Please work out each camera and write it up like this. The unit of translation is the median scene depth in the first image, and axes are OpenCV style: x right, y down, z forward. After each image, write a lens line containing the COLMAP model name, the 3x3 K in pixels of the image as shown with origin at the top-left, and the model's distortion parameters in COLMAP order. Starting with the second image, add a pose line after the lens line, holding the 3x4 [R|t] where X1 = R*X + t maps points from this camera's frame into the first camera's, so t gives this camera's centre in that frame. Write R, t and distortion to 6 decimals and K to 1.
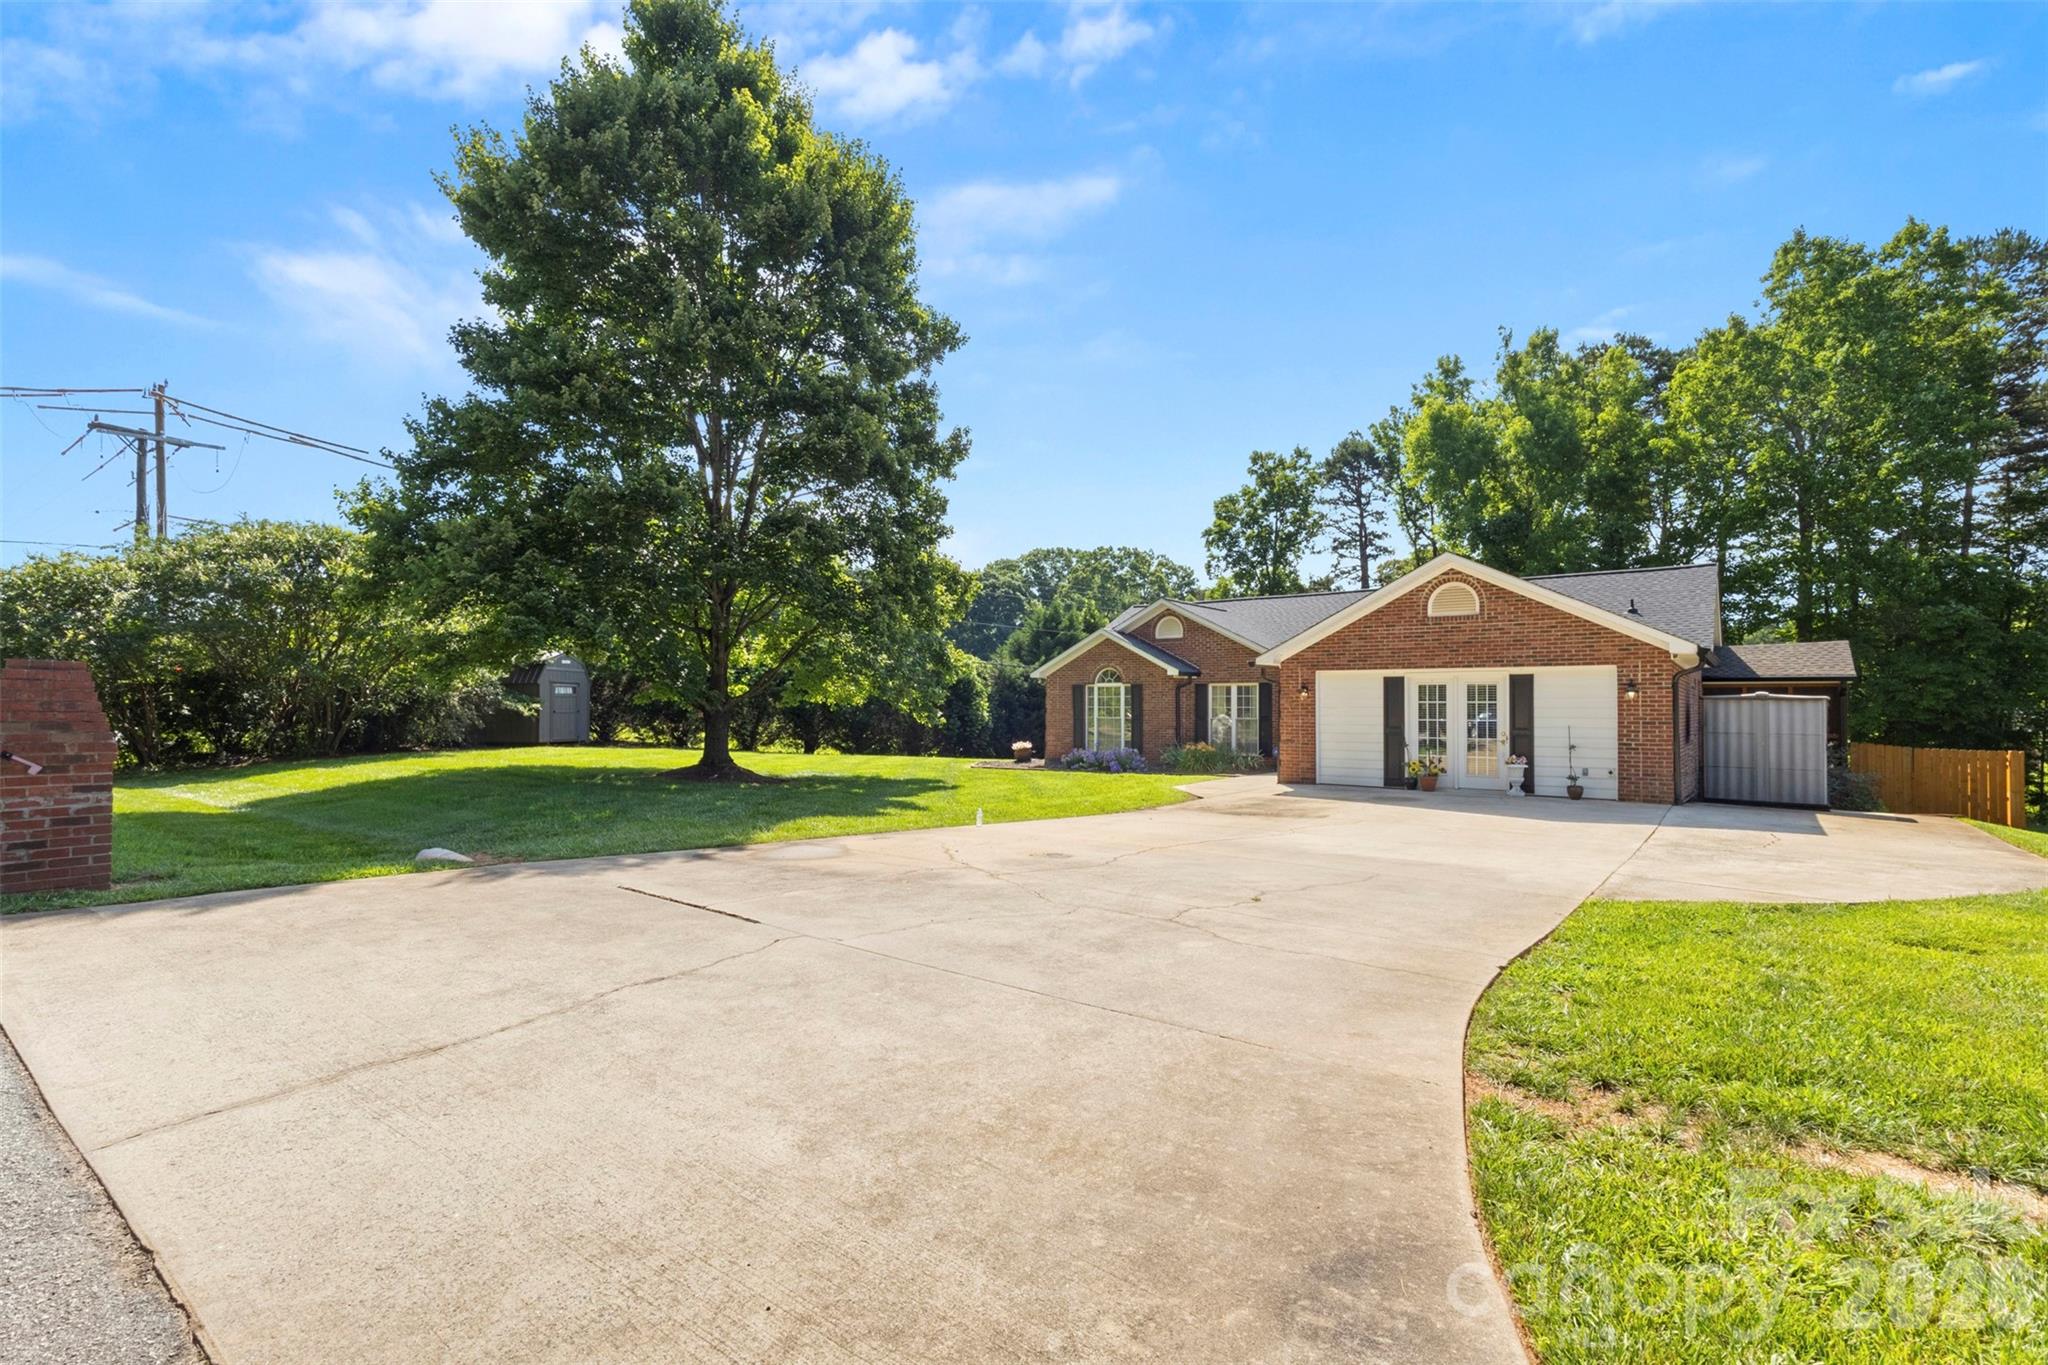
lens RADIAL K [[956.1, 0, 1023.3], [0, 956.1, 695.3], [0, 0, 1]] dist [-0.002275, -0.000103]
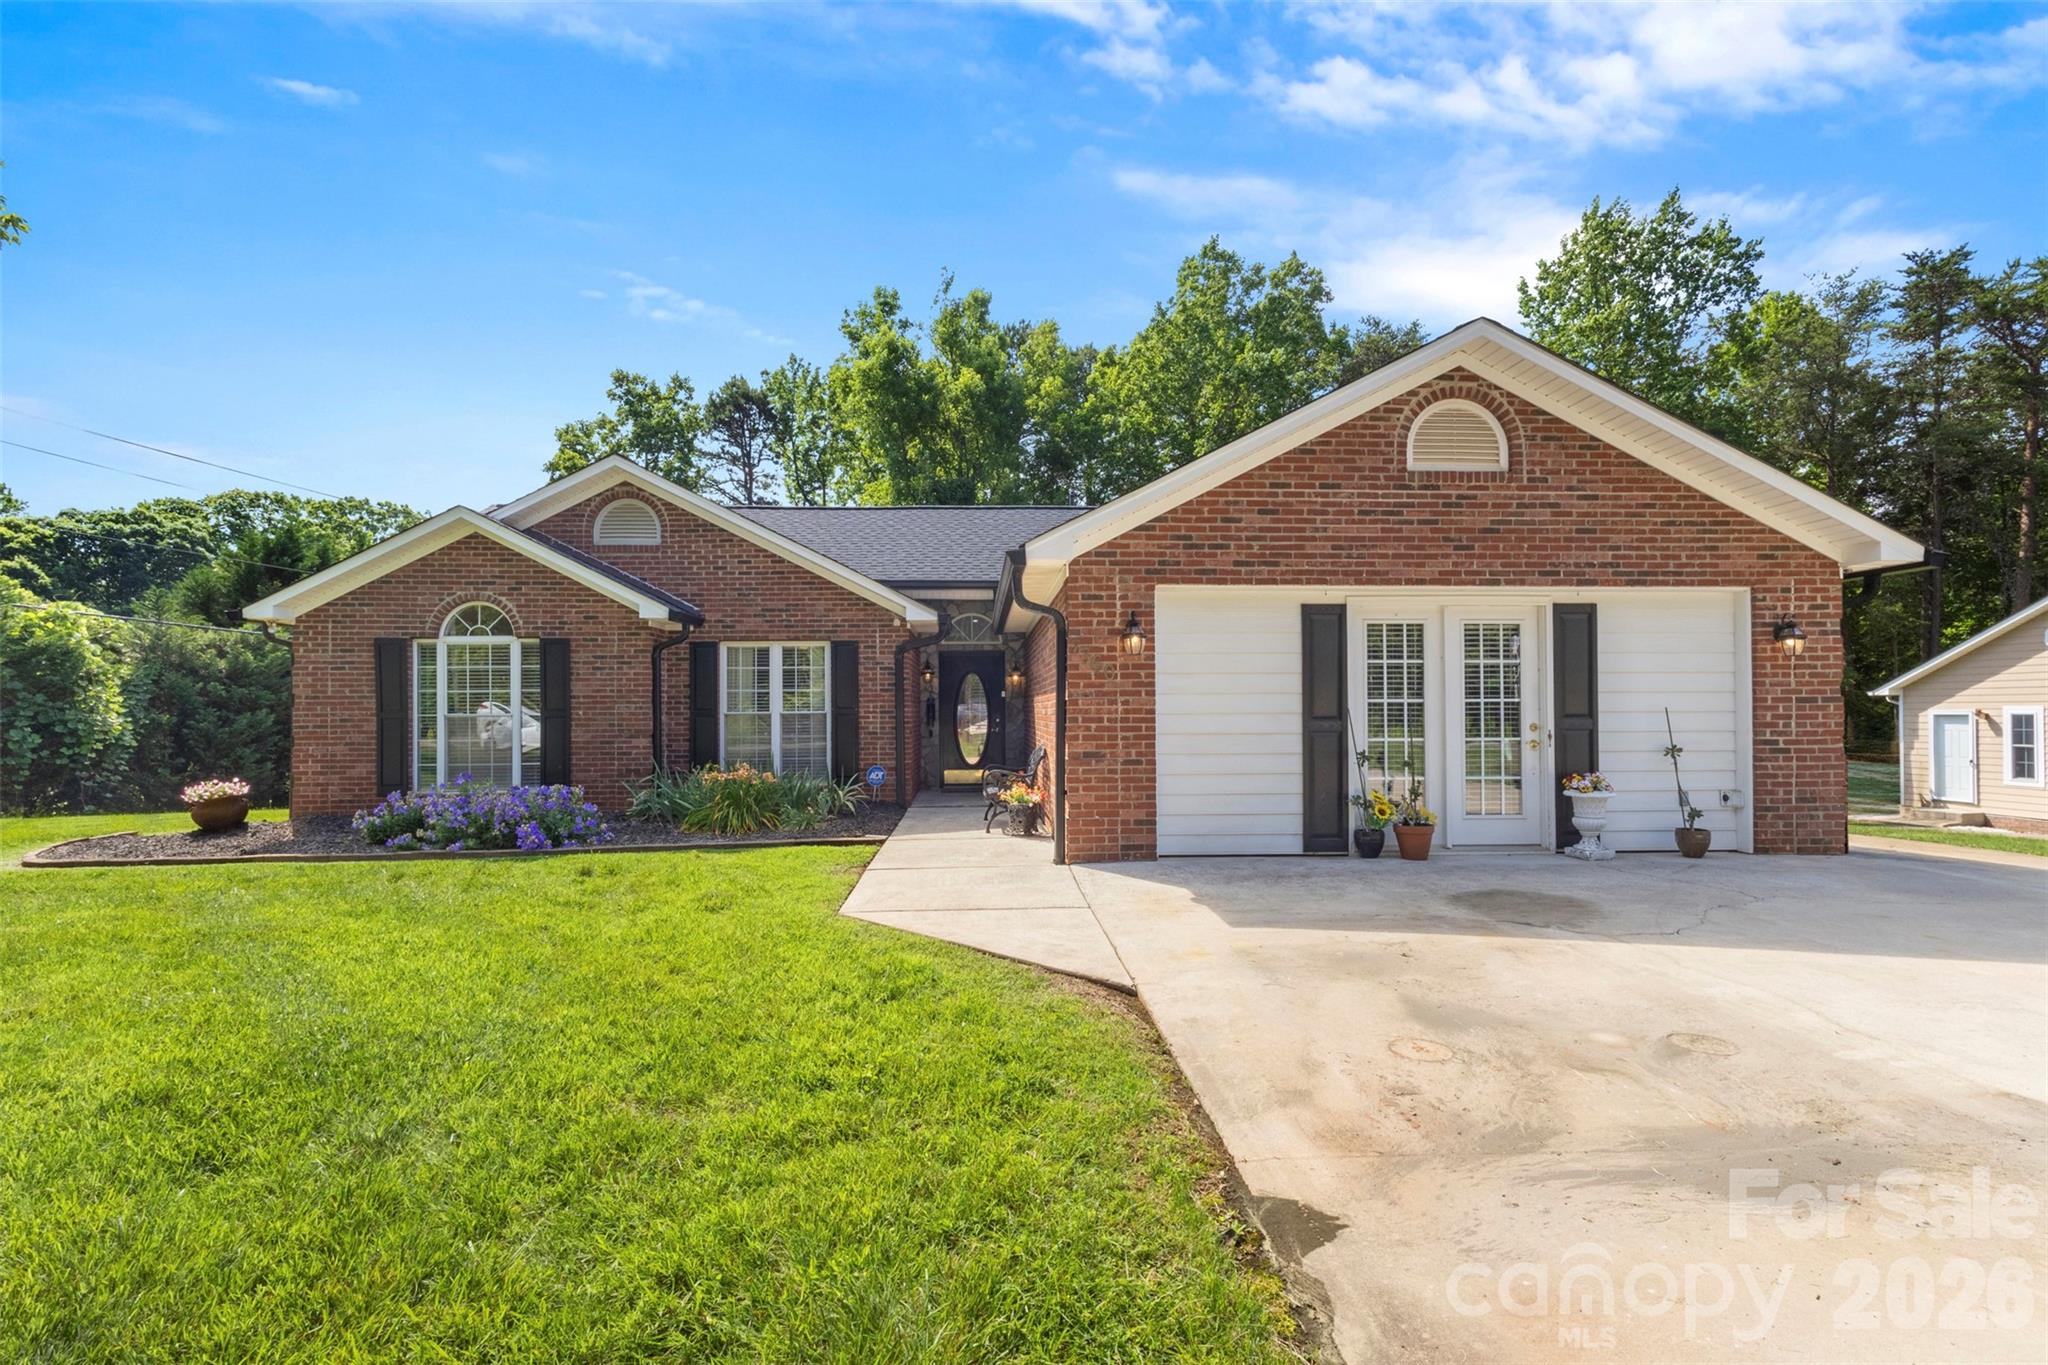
lens RADIAL K [[956.1, 0, 1019.5], [0, 956.1, 696.5], [0, 0, 1]] dist [0.007442, 0.001005]
pose [[0.764294, 0.005159, 0.644848, -0.004337], [-0.000600, 0.999973, -0.007289, 0.018636], [-0.644868, 0.005184, 0.764276, 0.519781]]
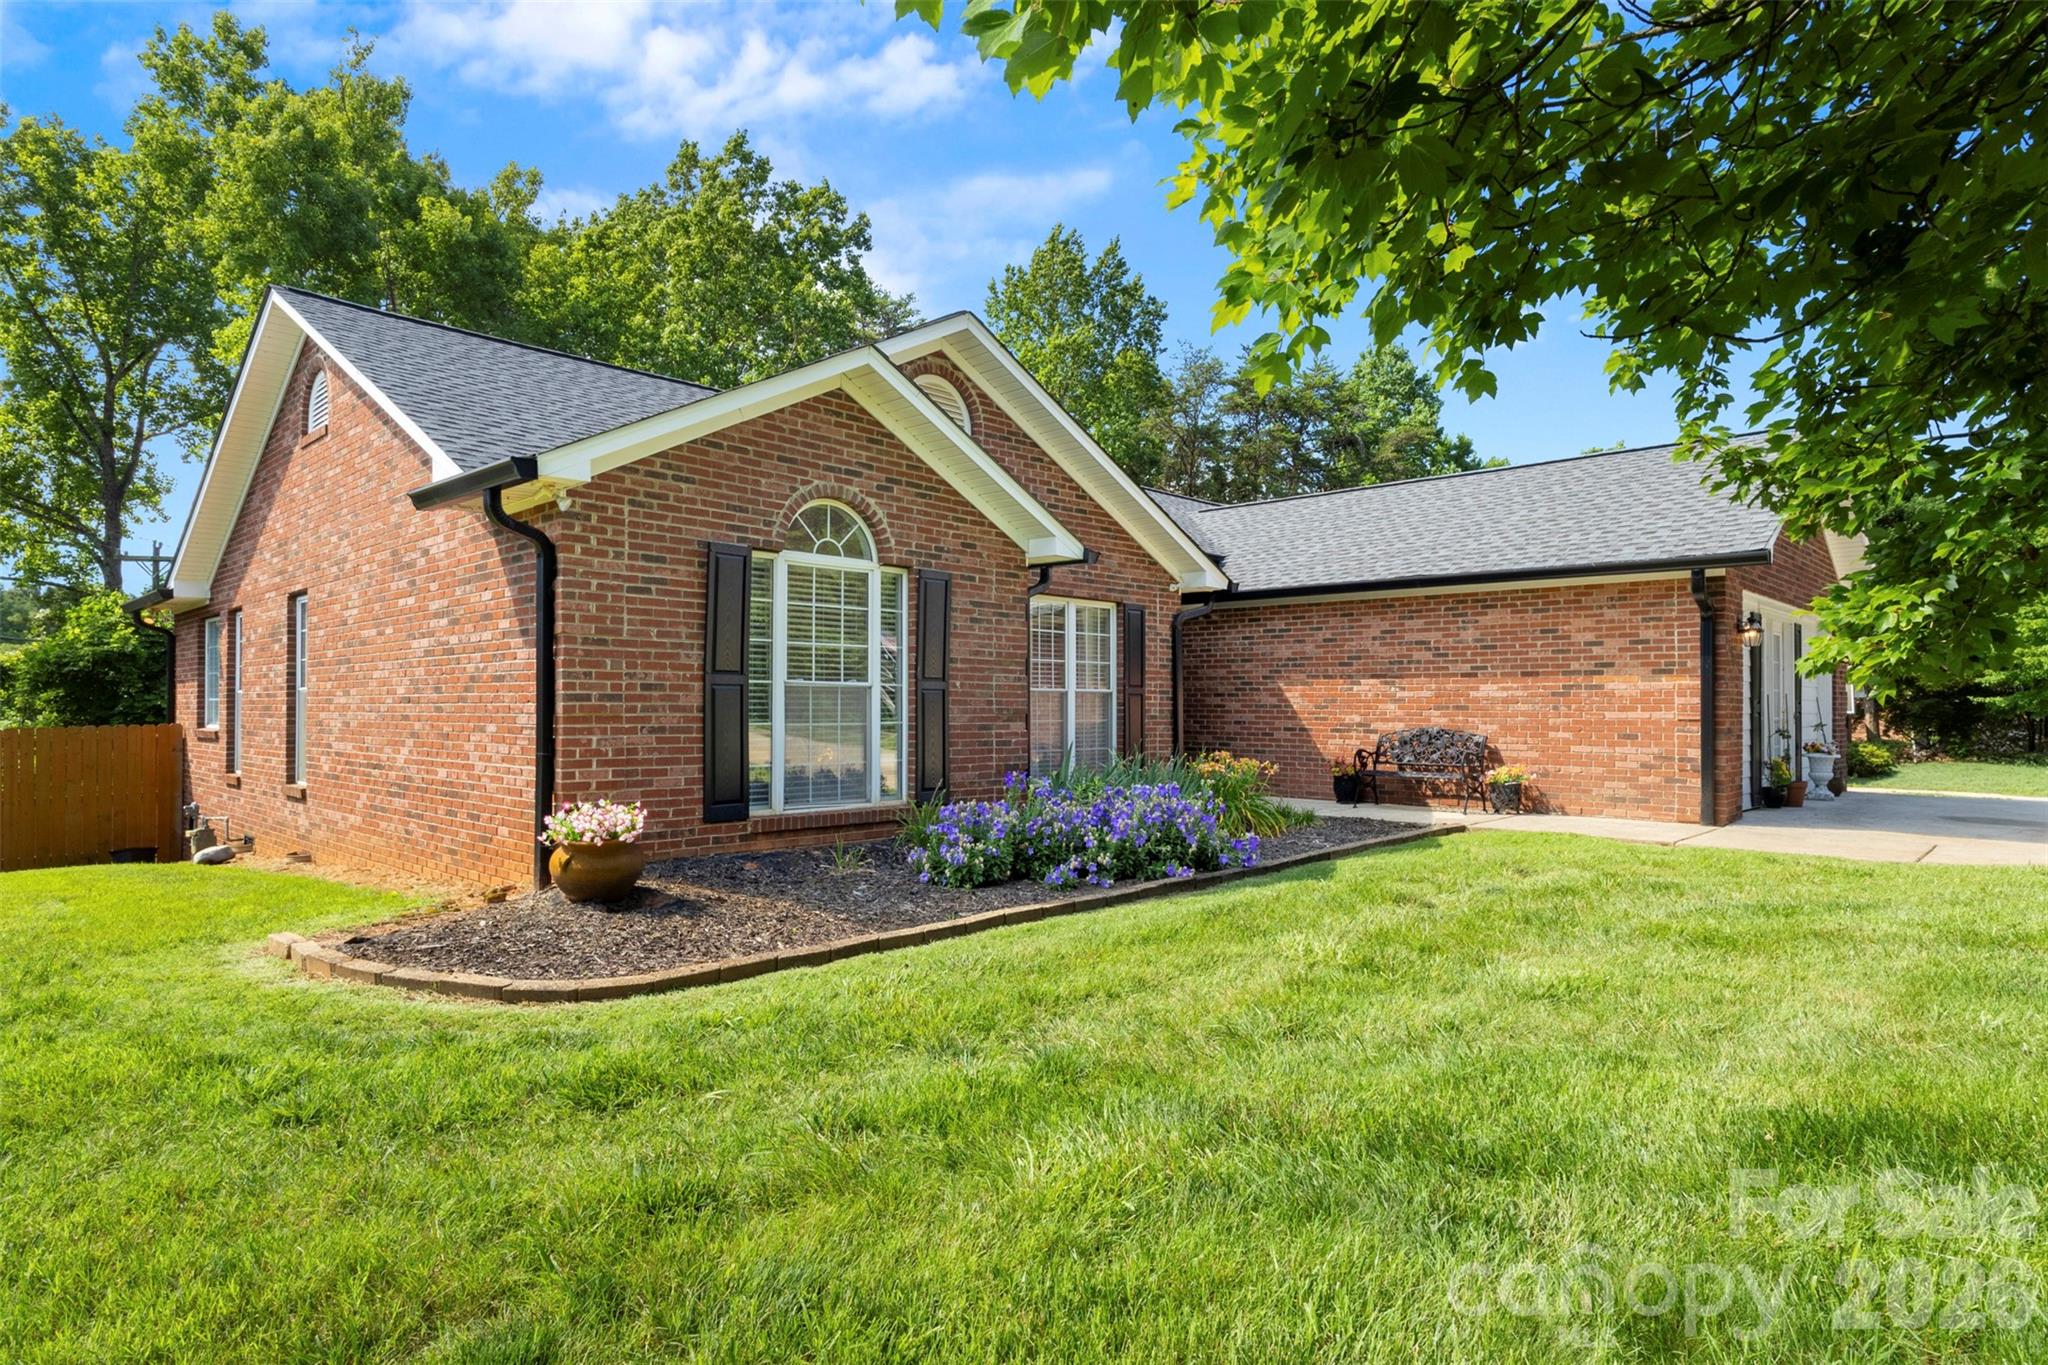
lens RADIAL K [[1108.6, 0, 1013.0], [0, 1108.6, 678.7], [0, 0, 1]] dist [0.003509, 0.004488]
pose [[0.128438, 0.019344, 0.991529, -0.222013], [-0.025547, 0.999542, -0.016191, 0.026874], [-0.991388, -0.023251, 0.128874, 0.936142]]
